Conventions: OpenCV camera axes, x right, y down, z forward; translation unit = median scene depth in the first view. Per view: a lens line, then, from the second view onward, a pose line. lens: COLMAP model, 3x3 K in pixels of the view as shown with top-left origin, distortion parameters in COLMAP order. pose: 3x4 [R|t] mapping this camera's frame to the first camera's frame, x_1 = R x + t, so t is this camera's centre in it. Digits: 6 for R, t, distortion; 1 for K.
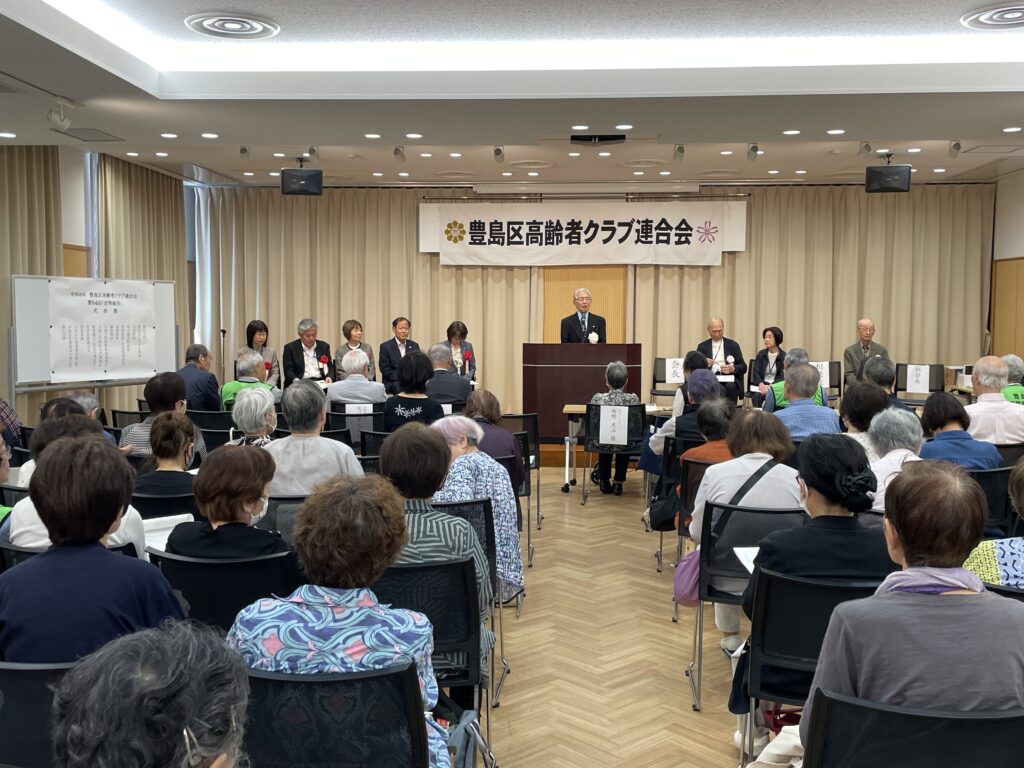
lens RADIAL K [[1049.4, 0, 512.0], [0, 1049.4, 384.0], [0, 0, 1]] dist [0.064588, 0.000841]
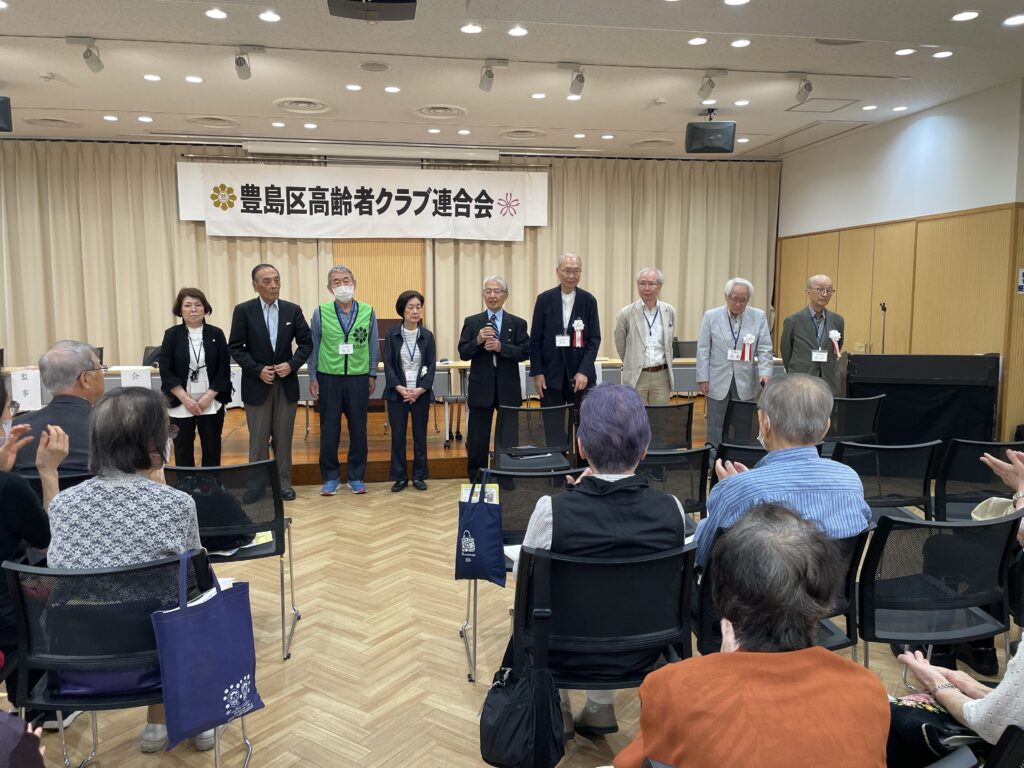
lens RADIAL K [[771.1, 0, 512.0], [0, 771.1, 384.0], [0, 0, 1]] dist [0.104620, -0.147357]
pose [[0.975931, -0.031927, 0.215732, 0.033599], [0.022811, 0.998744, 0.044612, -0.014803], [-0.216885, -0.038617, 0.975433, 0.316487]]
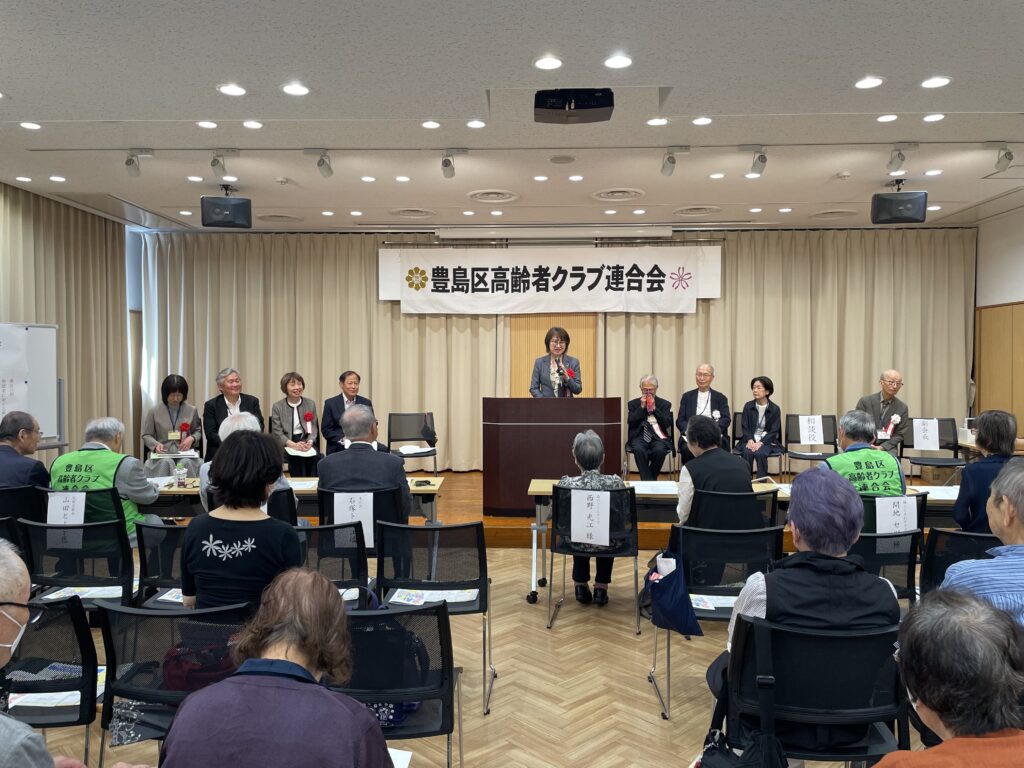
lens RADIAL K [[771.1, 0, 512.0], [0, 771.1, 384.0], [0, 0, 1]] dist [0.104620, -0.147357]
pose [[0.999822, -0.005348, 0.018096, 0.018897], [0.006161, 0.998961, -0.045153, -0.017397], [-0.017835, 0.045256, 0.998816, 0.303242]]
